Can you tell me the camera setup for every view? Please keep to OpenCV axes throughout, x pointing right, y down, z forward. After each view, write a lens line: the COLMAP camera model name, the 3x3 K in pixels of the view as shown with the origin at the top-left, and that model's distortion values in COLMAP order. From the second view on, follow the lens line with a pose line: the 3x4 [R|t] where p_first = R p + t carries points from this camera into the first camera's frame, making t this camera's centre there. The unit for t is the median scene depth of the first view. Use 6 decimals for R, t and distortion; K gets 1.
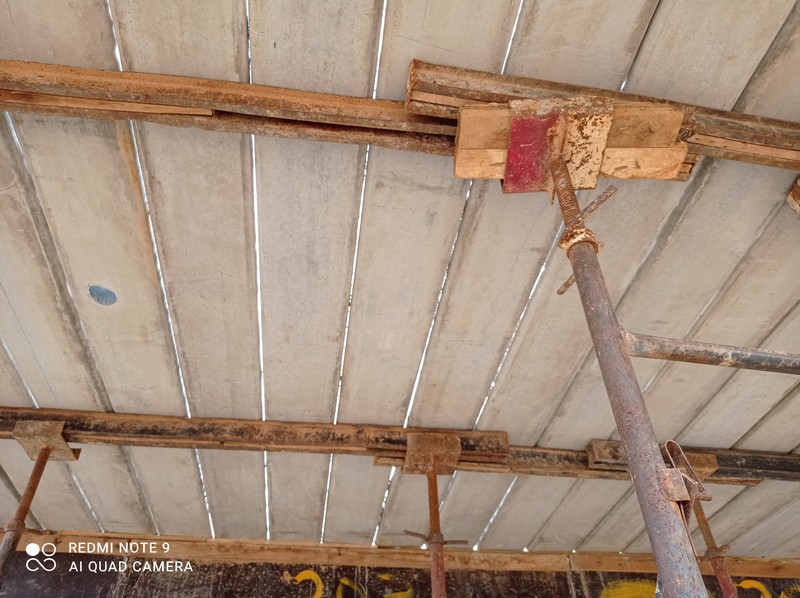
lens RADIAL K [[605.1, 0, 400.0], [0, 605.1, 299.0], [0, 0, 1]] dist [0.060323, -0.097659]
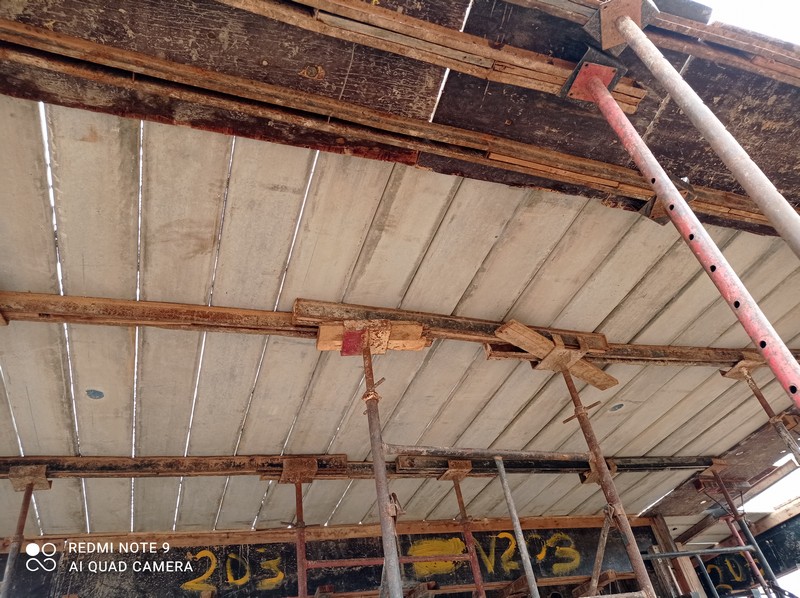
lens RADIAL K [[599.9, 0, 400.0], [0, 599.9, 299.0], [0, 0, 1]] dist [0.099428, -0.172484]
pose [[0.973355, 0.012812, 0.228944, -0.058053], [-0.023535, 0.998747, 0.044170, -0.272478], [-0.228091, -0.048382, 0.972437, -0.576835]]
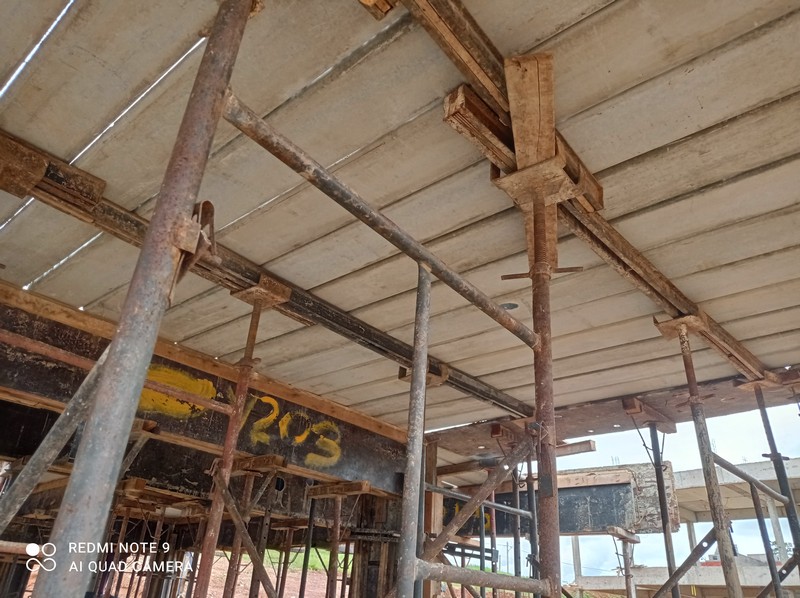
lens RADIAL K [[599.9, 0, 400.0], [0, 599.9, 299.0], [0, 0, 1]] dist [0.099428, -0.172484]
pose [[0.752534, 0.359995, 0.551450, 0.068439], [-0.502816, 0.854847, 0.128109, 0.031088], [-0.425287, -0.373684, 0.824312, 0.000066]]
